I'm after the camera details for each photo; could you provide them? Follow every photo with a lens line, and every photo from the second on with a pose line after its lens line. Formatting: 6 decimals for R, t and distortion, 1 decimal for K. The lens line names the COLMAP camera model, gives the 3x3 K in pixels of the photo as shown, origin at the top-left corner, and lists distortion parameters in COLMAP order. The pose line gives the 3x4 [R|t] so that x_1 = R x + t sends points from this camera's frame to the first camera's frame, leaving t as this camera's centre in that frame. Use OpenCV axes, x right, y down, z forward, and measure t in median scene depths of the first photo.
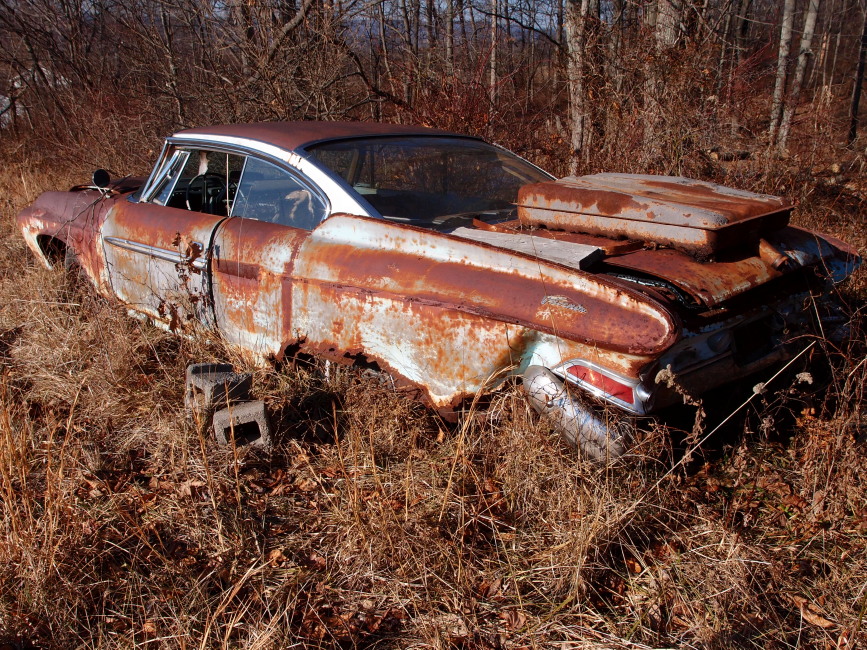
lens RADIAL K [[761.0, 0, 433.5], [0, 761.0, 325.0], [0, 0, 1]] dist [-0.063310, 0.000964]
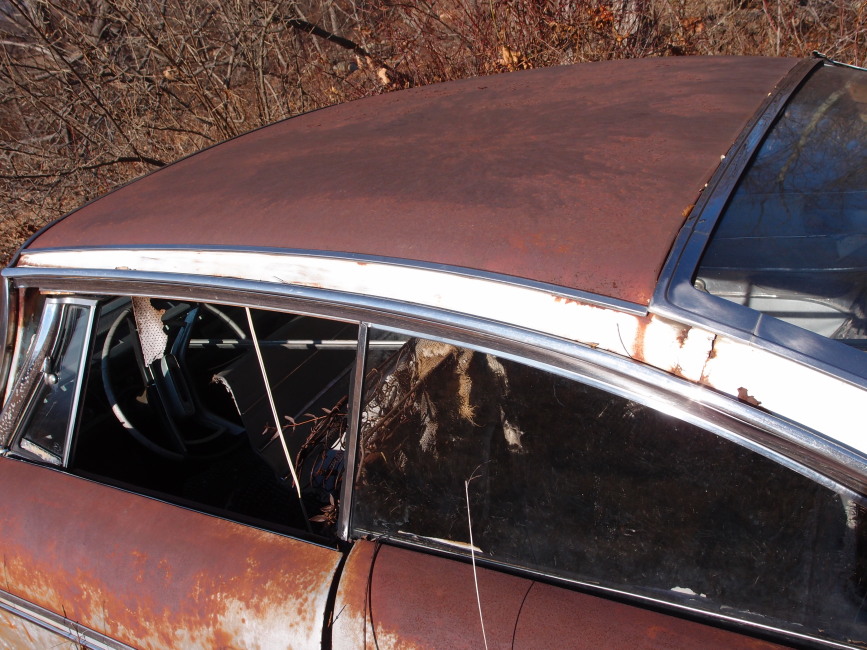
lens RADIAL K [[761.0, 0, 433.5], [0, 761.0, 325.0], [0, 0, 1]] dist [-0.063310, 0.000964]
pose [[0.952456, -0.271628, 0.138007, -0.235283], [0.254232, 0.958185, 0.131334, -0.227437], [-0.167910, -0.090004, 0.981685, 0.668269]]
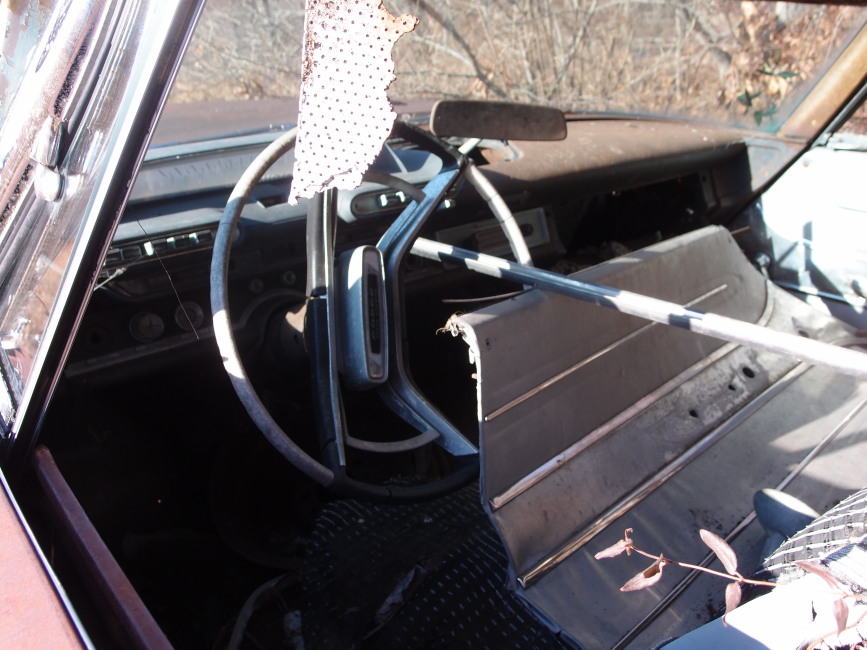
lens RADIAL K [[761.0, 0, 433.5], [0, 761.0, 325.0], [0, 0, 1]] dist [-0.063310, 0.000964]
pose [[0.993823, 0.028140, -0.107351, -0.285700], [-0.015560, 0.993095, 0.116277, -0.195854], [0.109882, -0.113888, 0.987398, 0.915087]]
